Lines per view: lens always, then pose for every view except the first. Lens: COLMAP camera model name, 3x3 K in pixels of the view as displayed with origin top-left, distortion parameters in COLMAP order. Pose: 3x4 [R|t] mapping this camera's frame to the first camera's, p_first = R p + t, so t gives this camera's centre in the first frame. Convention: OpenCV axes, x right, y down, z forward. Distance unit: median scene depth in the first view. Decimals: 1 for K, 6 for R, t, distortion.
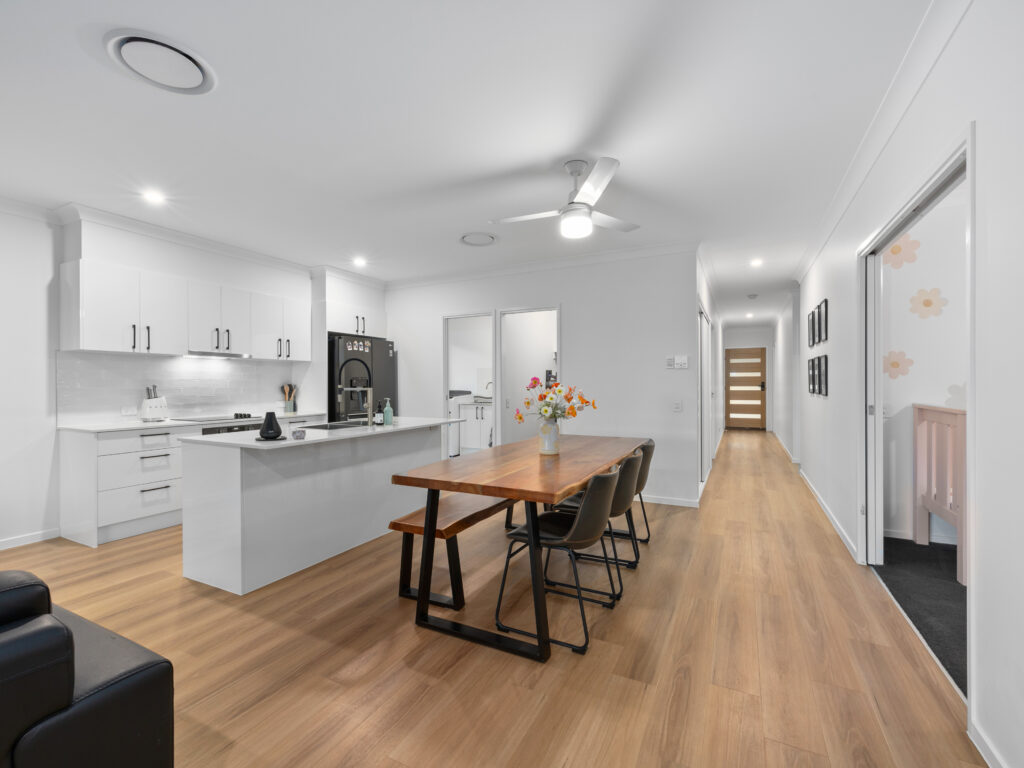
lens RADIAL K [[456.3, 0, 511.6], [0, 456.3, 388.2], [0, 0, 1]] dist [-0.000087, 0.000125]
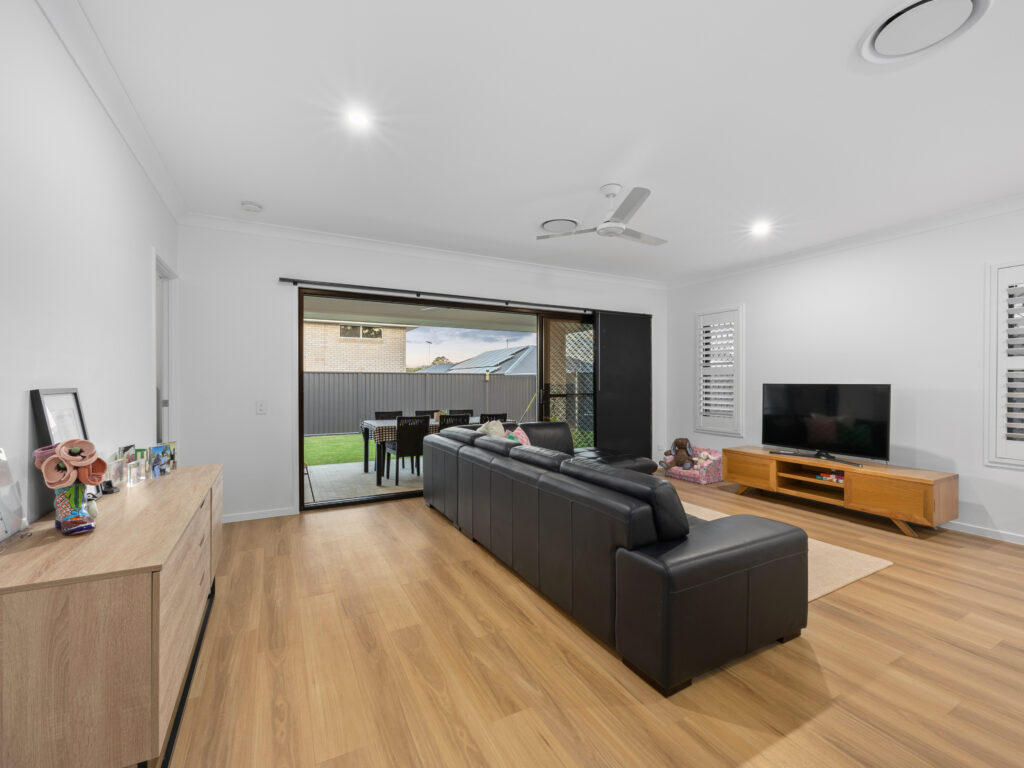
lens RADIAL K [[438.9, 0, 511.1], [0, 438.9, 387.9], [0, 0, 1]] dist [-0.000754, -0.000389]
pose [[-0.581412, 0.015847, -0.813455, 0.188076], [-0.002282, 0.999775, 0.021108, -0.006867], [0.813606, 0.014129, -0.581244, 0.379128]]
